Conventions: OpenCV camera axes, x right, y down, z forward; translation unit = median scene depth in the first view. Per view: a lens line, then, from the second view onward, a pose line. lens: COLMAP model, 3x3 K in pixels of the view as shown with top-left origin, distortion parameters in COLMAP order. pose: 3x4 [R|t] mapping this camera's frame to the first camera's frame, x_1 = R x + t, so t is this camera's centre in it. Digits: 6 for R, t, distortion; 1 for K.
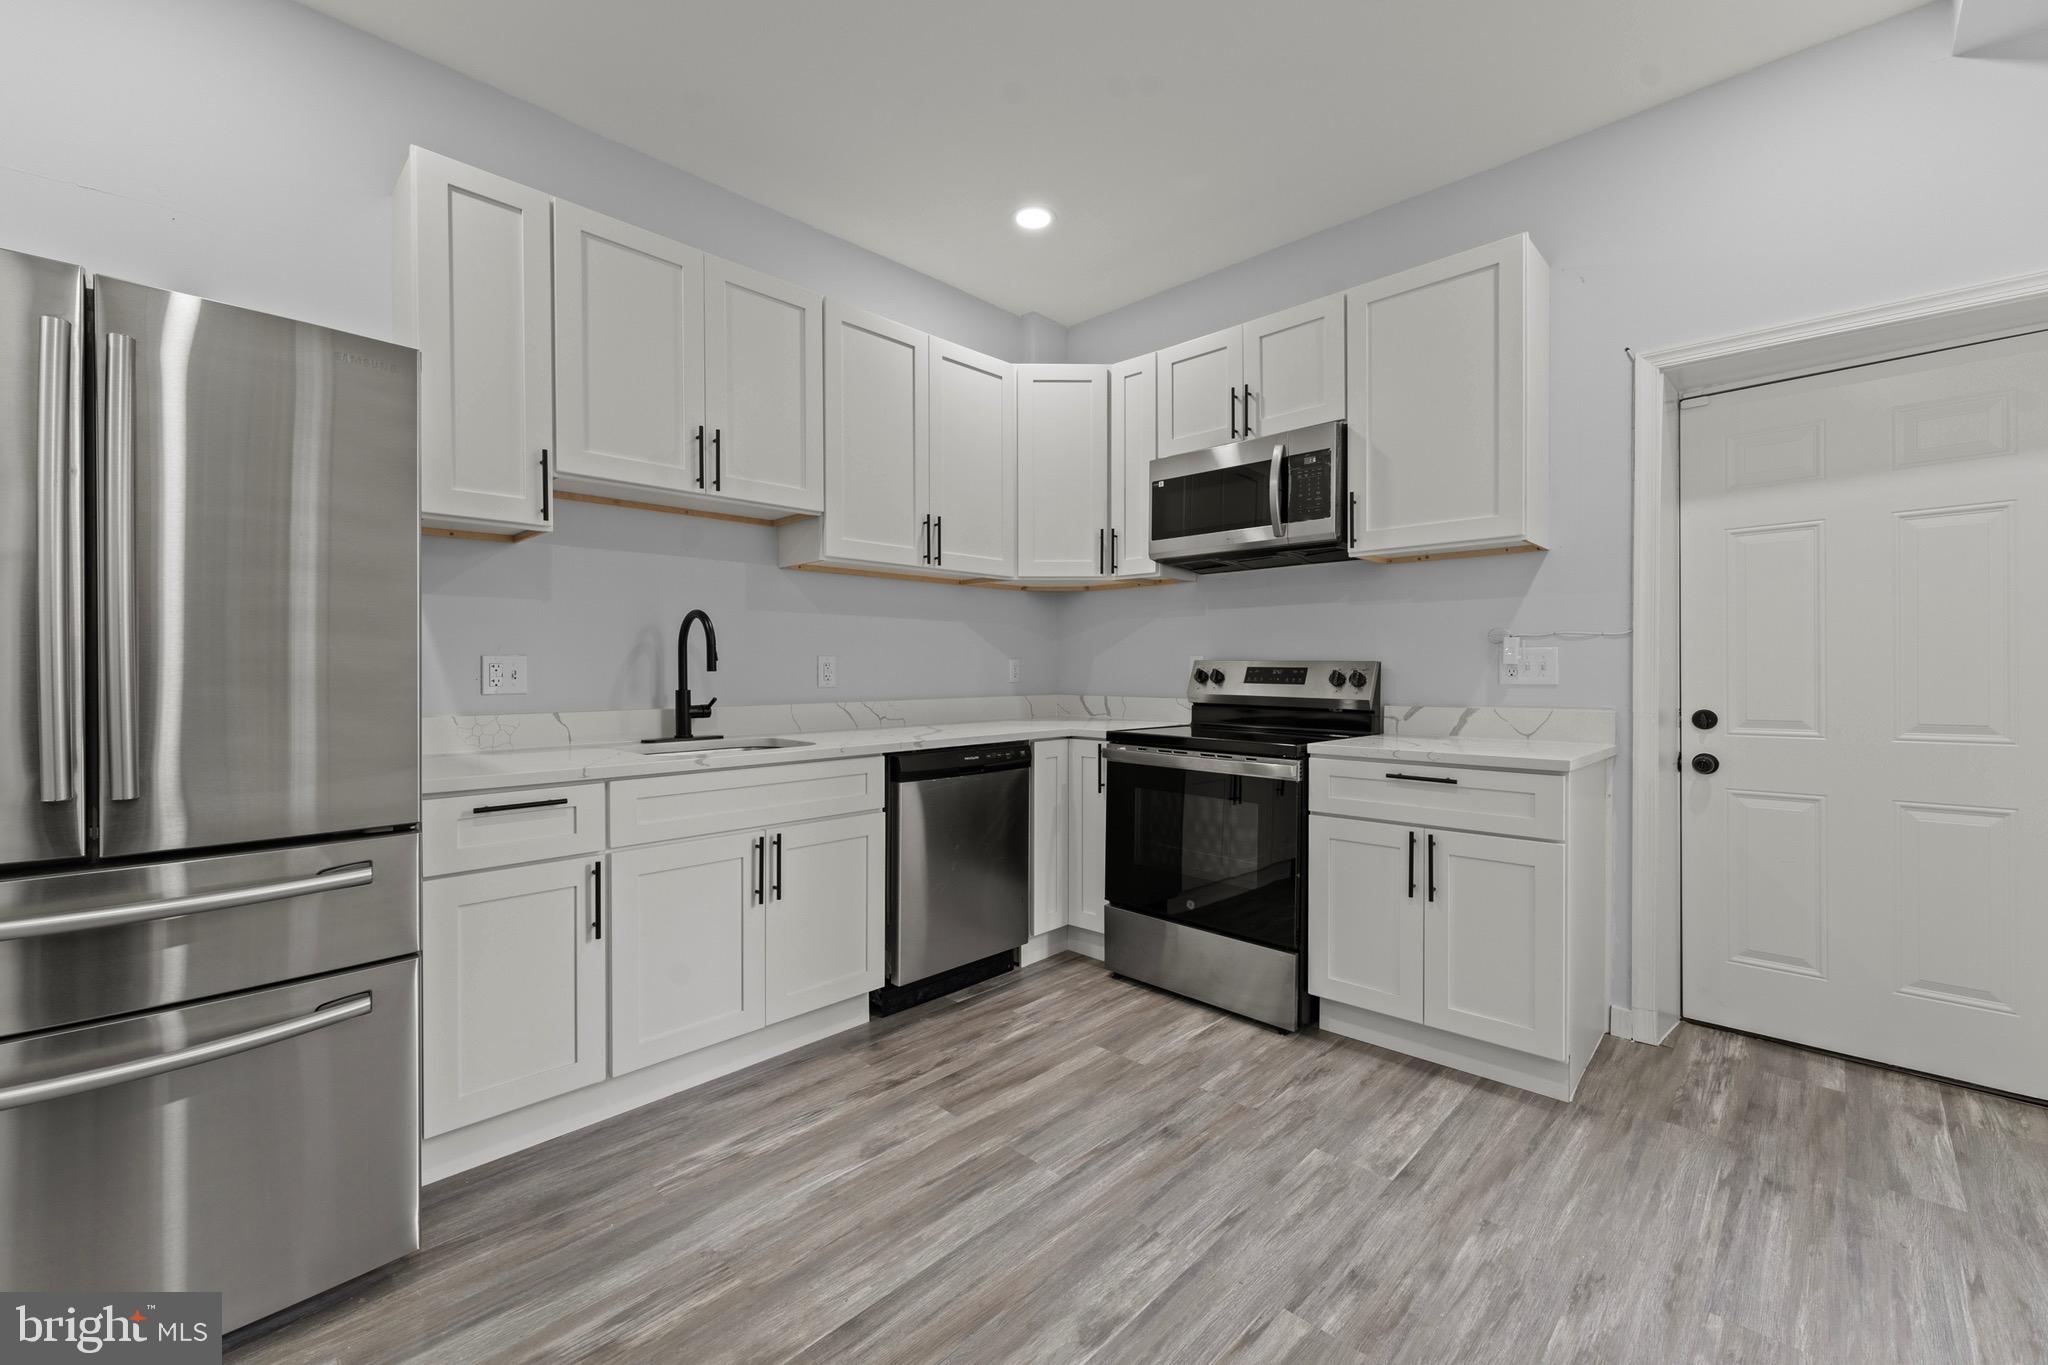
lens RADIAL K [[840.8, 0, 1012.1], [0, 840.8, 675.8], [0, 0, 1]] dist [0.003865, 0.000294]
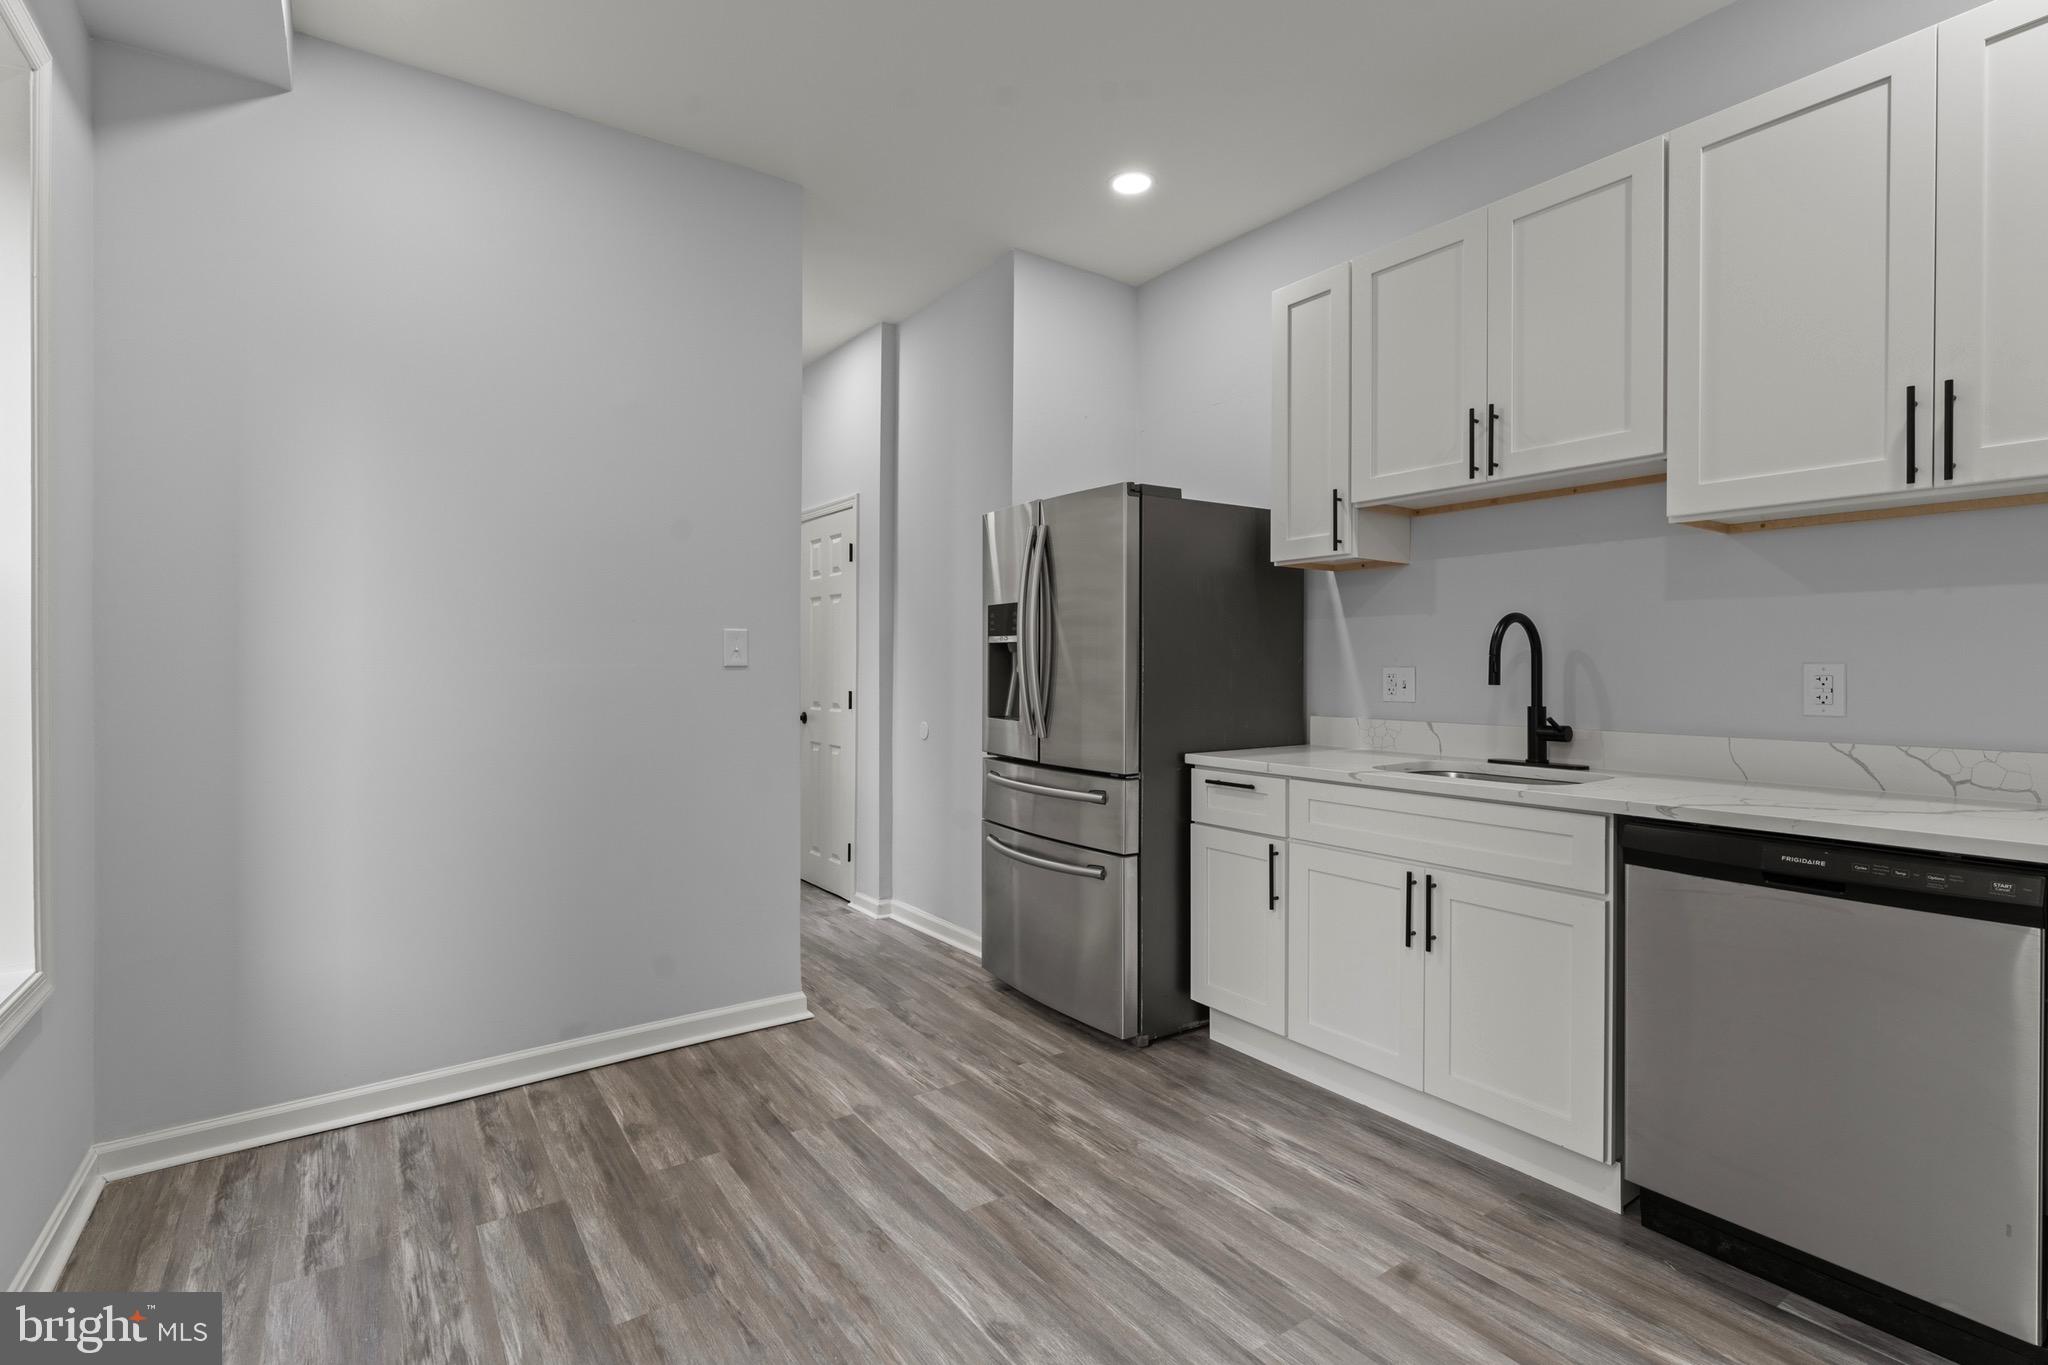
lens RADIAL K [[998.4, 0, 1009.4], [0, 998.4, 674.1], [0, 0, 1]] dist [0.001180, 0.000312]
pose [[-0.204355, 0.007085, -0.978871, 0.867503], [-0.011142, 0.999892, 0.009564, -0.024243], [0.978833, 0.012861, -0.204254, 0.843301]]
